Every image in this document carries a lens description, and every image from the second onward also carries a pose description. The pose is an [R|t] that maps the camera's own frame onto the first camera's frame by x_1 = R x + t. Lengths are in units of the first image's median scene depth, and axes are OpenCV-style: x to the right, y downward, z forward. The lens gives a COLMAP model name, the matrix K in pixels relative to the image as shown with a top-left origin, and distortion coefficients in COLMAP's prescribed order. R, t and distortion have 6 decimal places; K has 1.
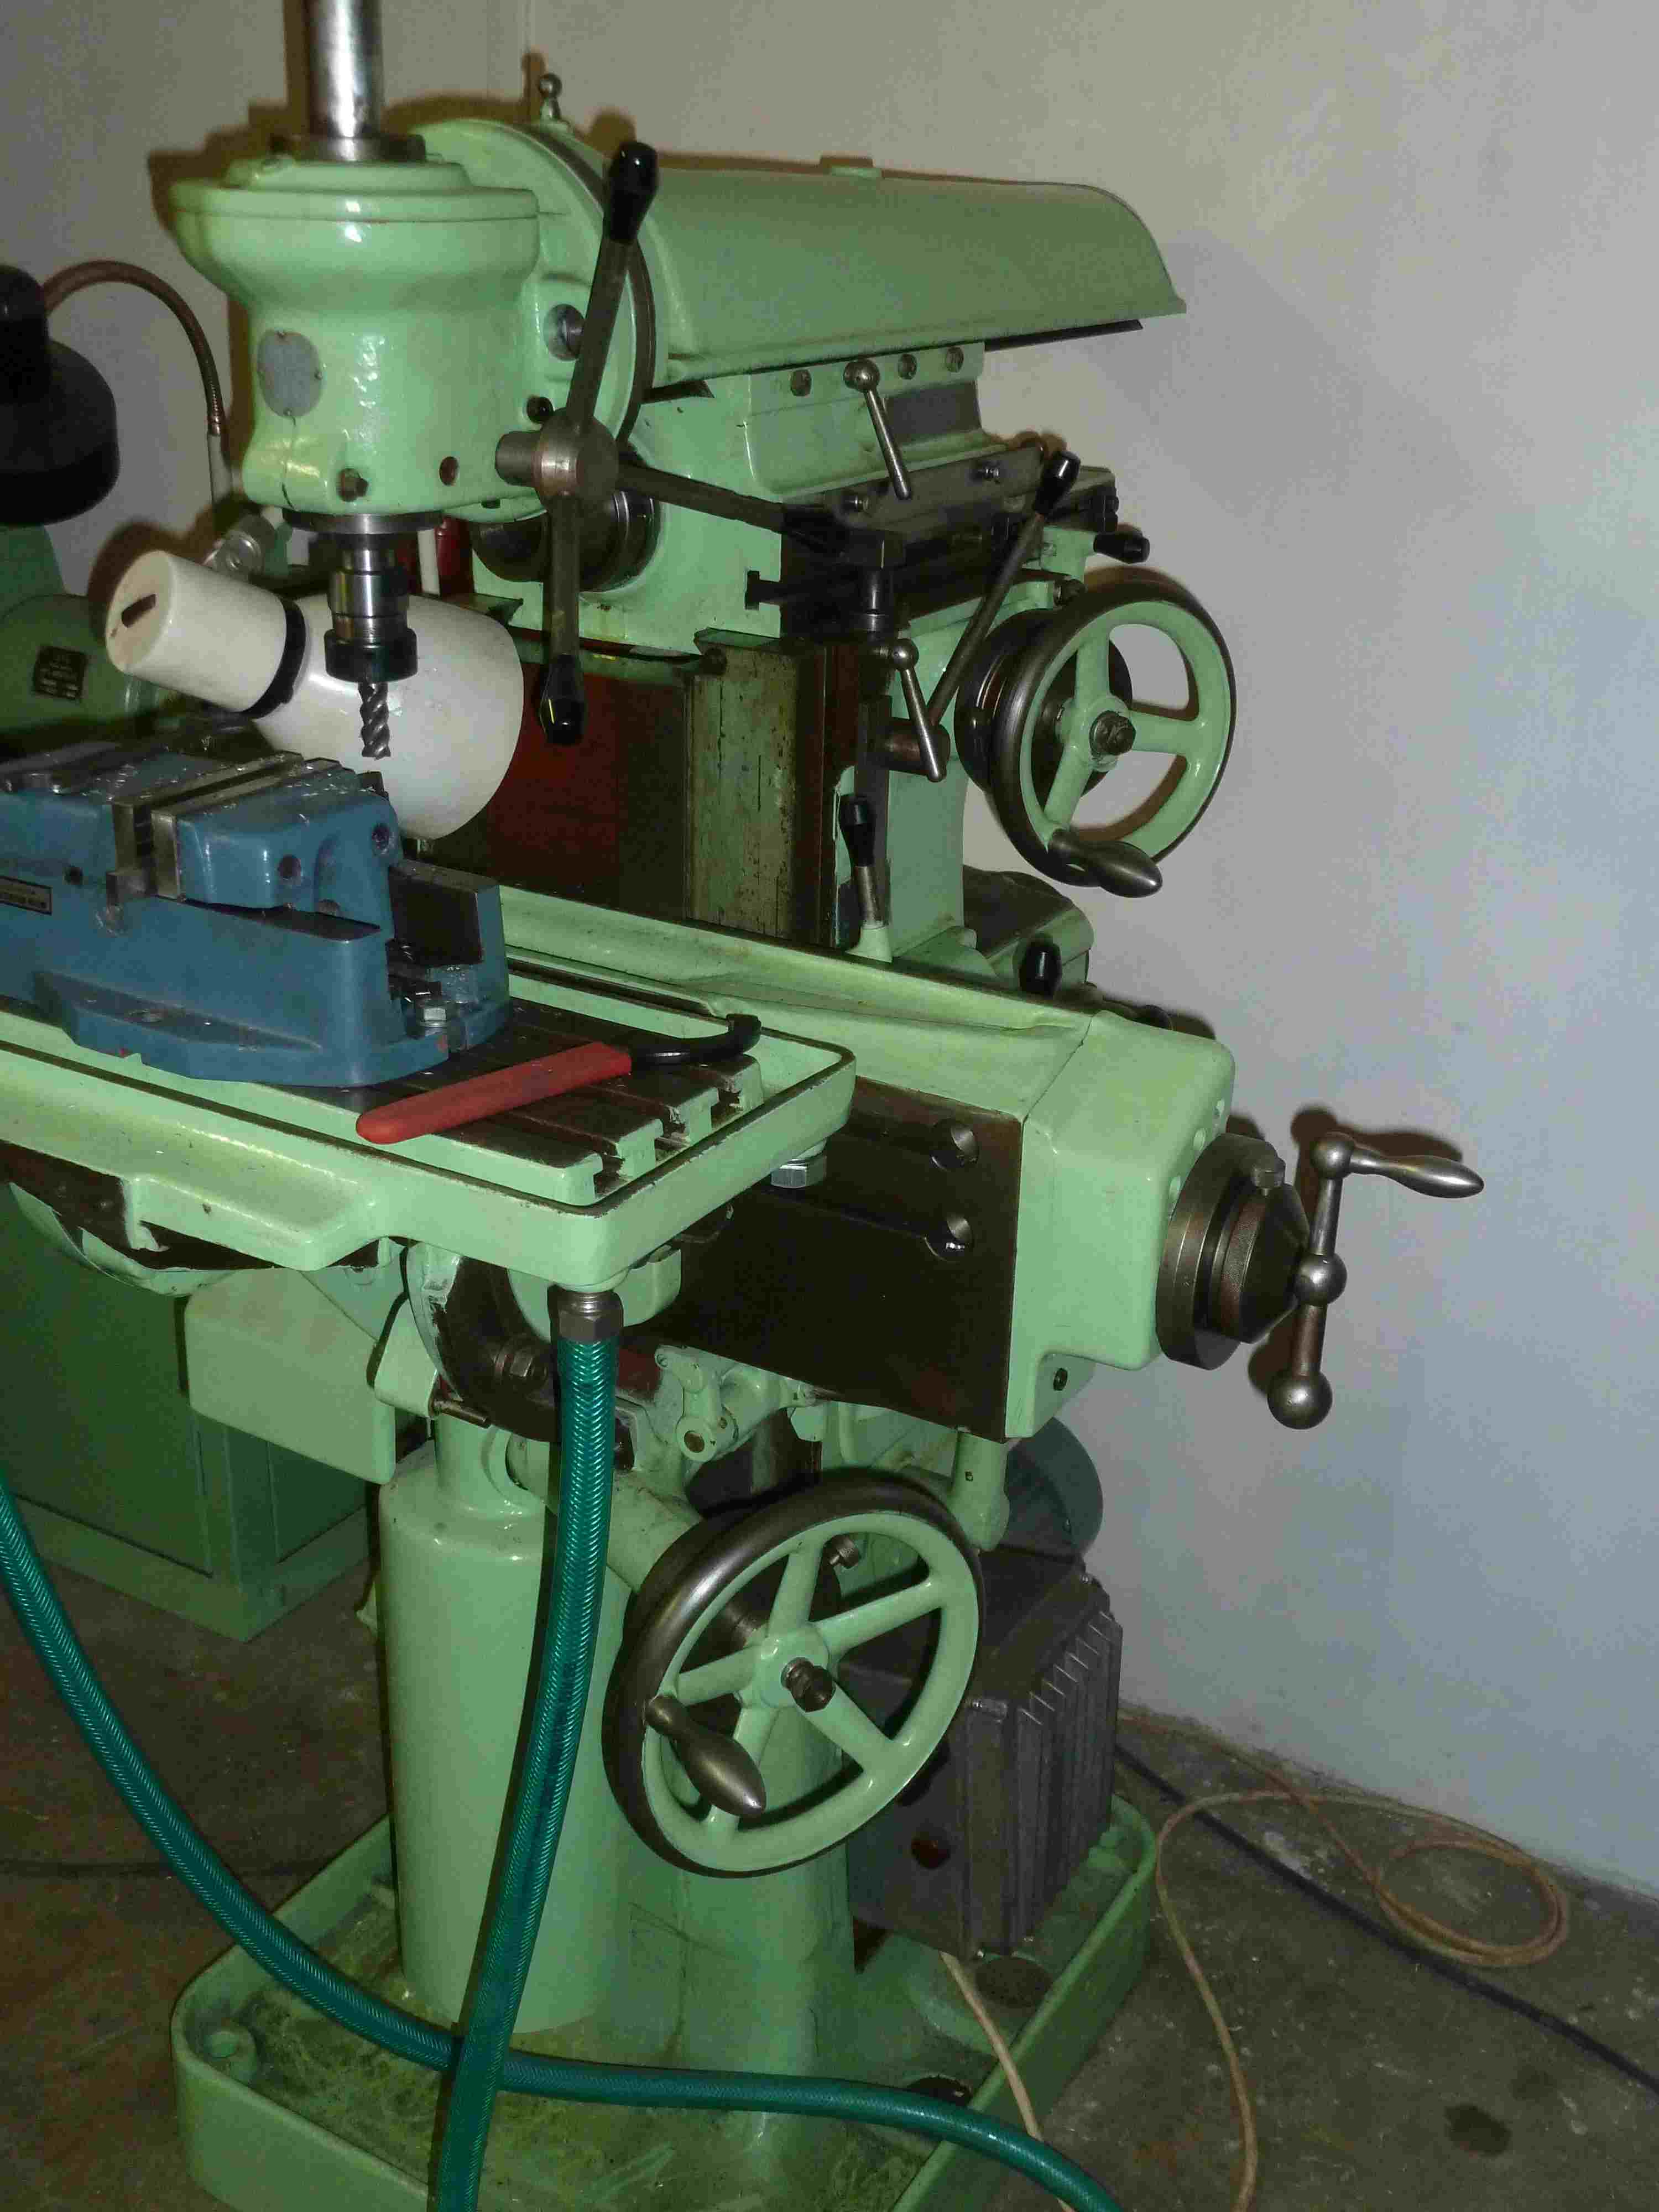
lens RADIAL K [[2422.1, 0, 827.0], [0, 2422.1, 1110.0], [0, 0, 1]] dist [-0.009002, 0.000000]
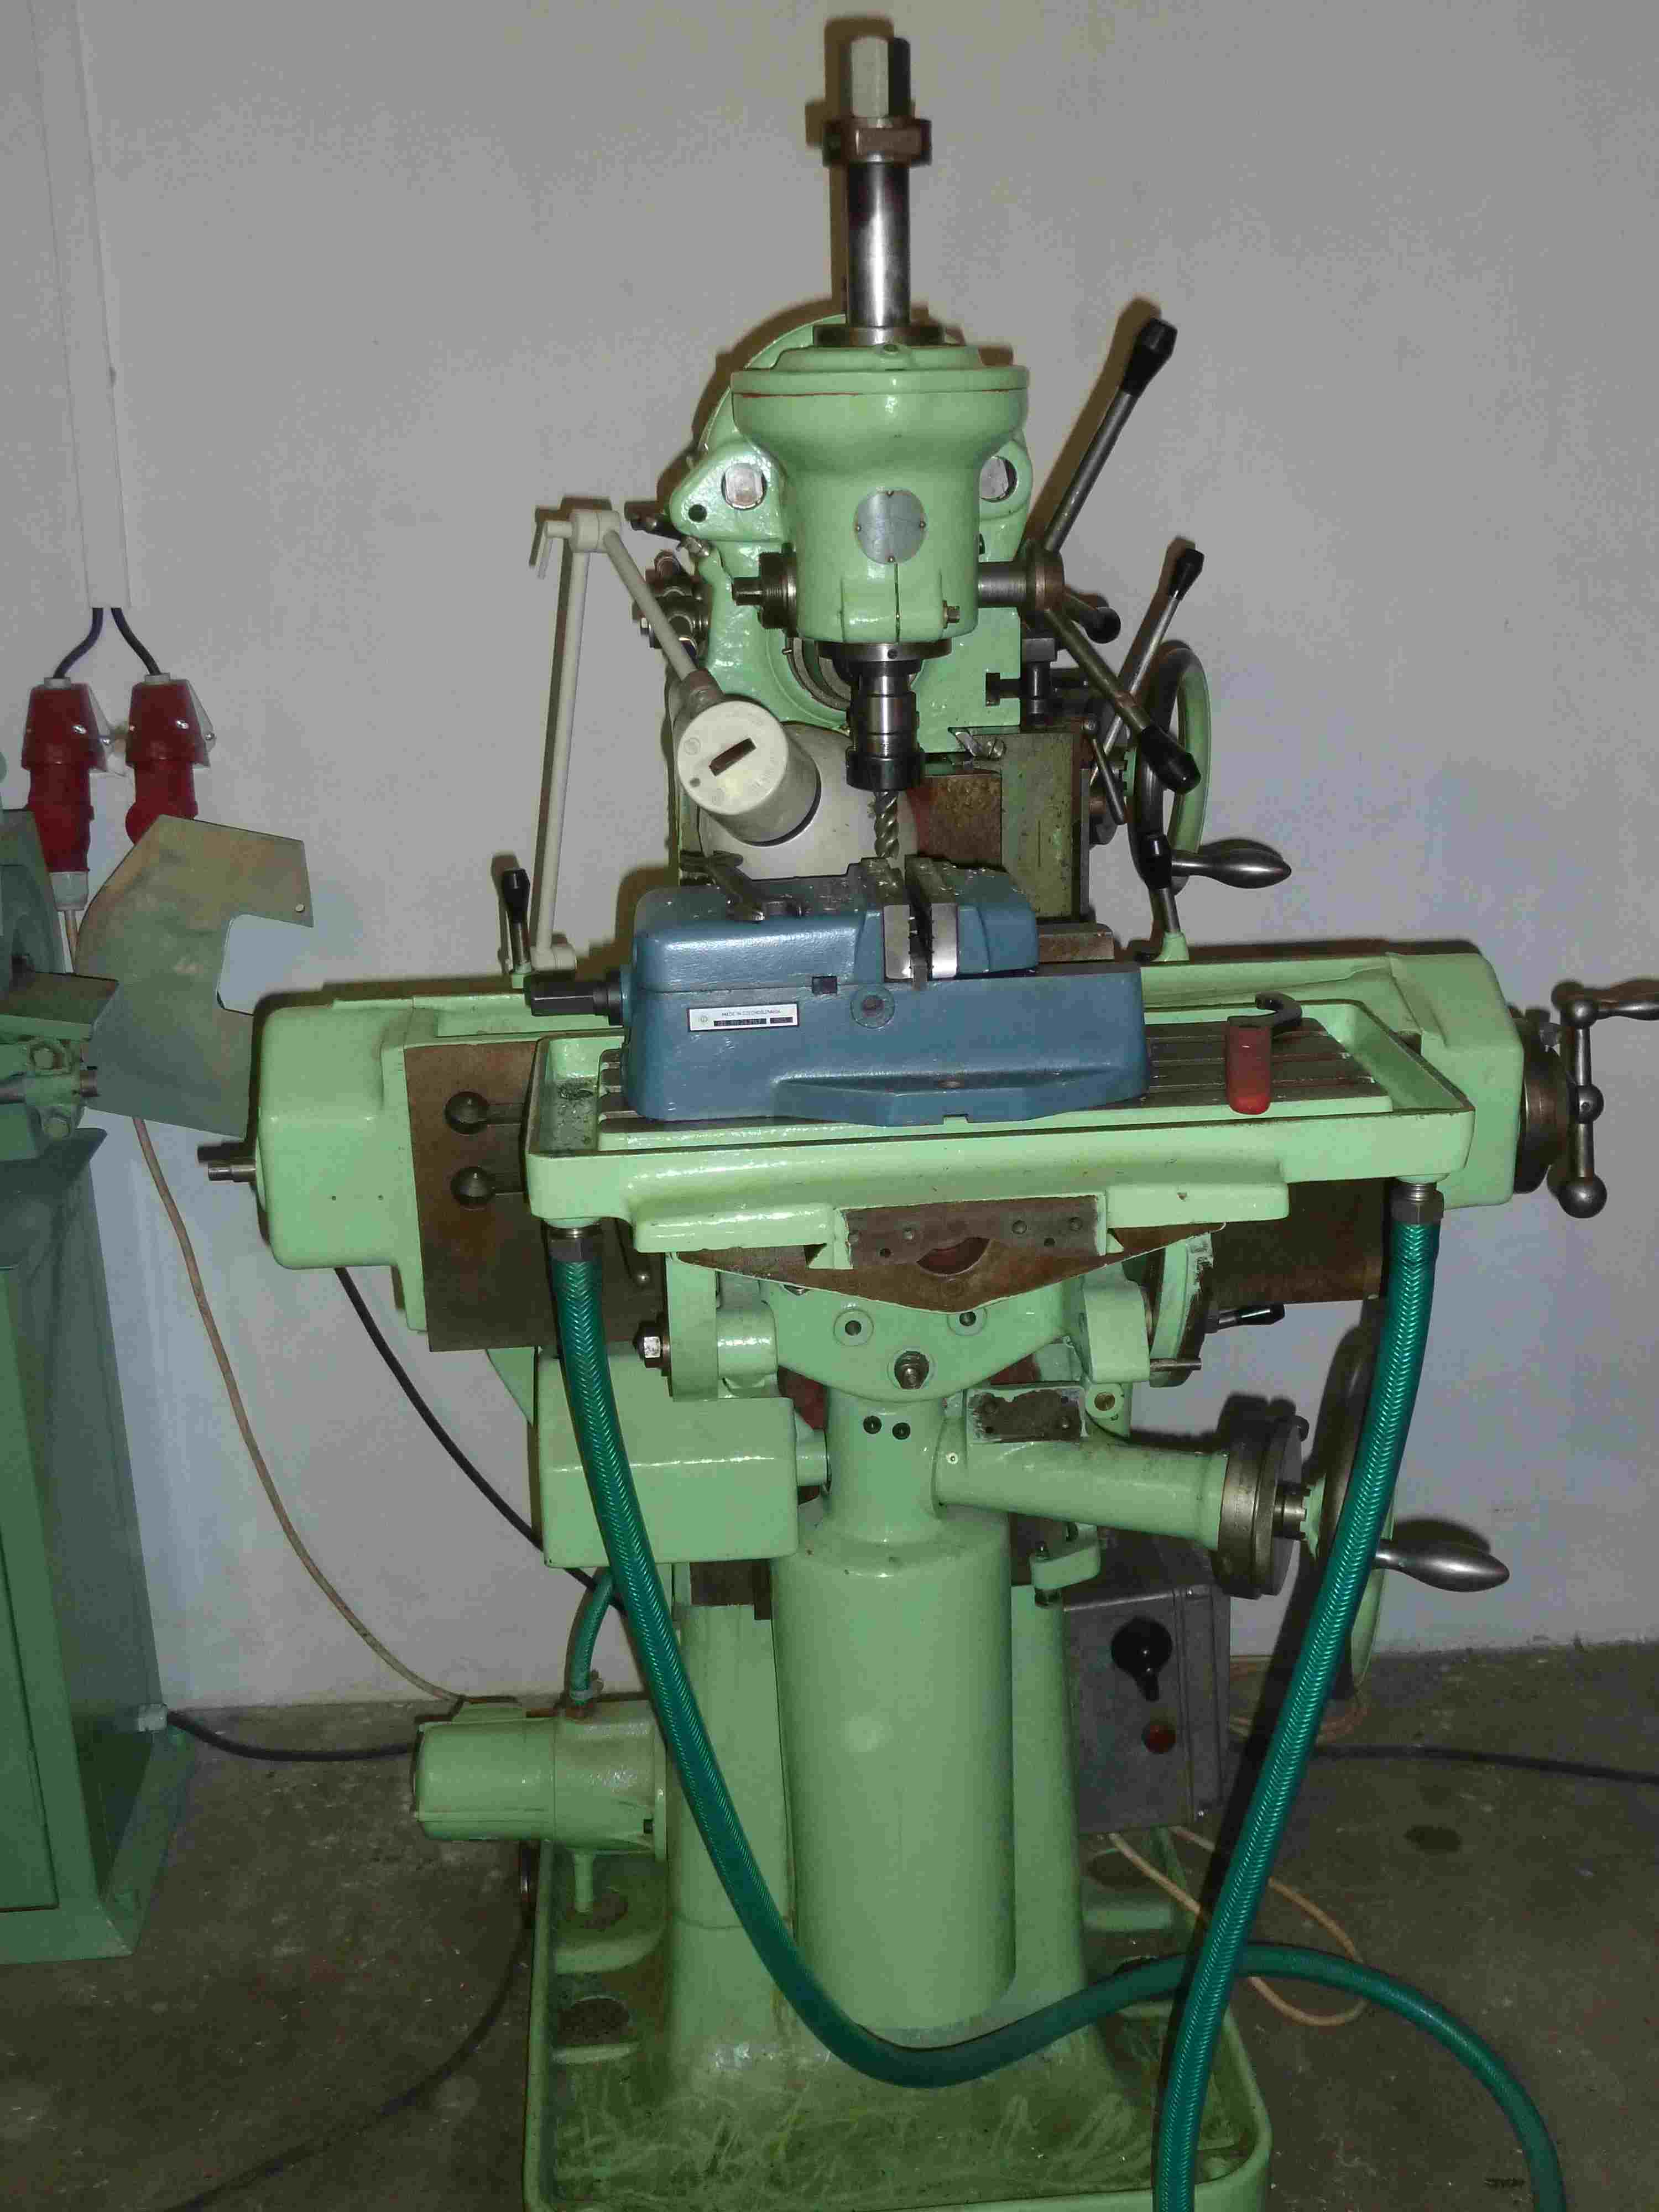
lens RADIAL K [[2422.1, 0, 823.9], [0, 2422.1, 1105.1], [0, 0, 1]] dist [-0.009002, 0.000000]
pose [[0.810740, -0.218258, 0.543198, -0.887981], [0.263395, 0.964672, -0.005517, -0.035532], [-0.522804, 0.147548, 0.839587, 0.076953]]
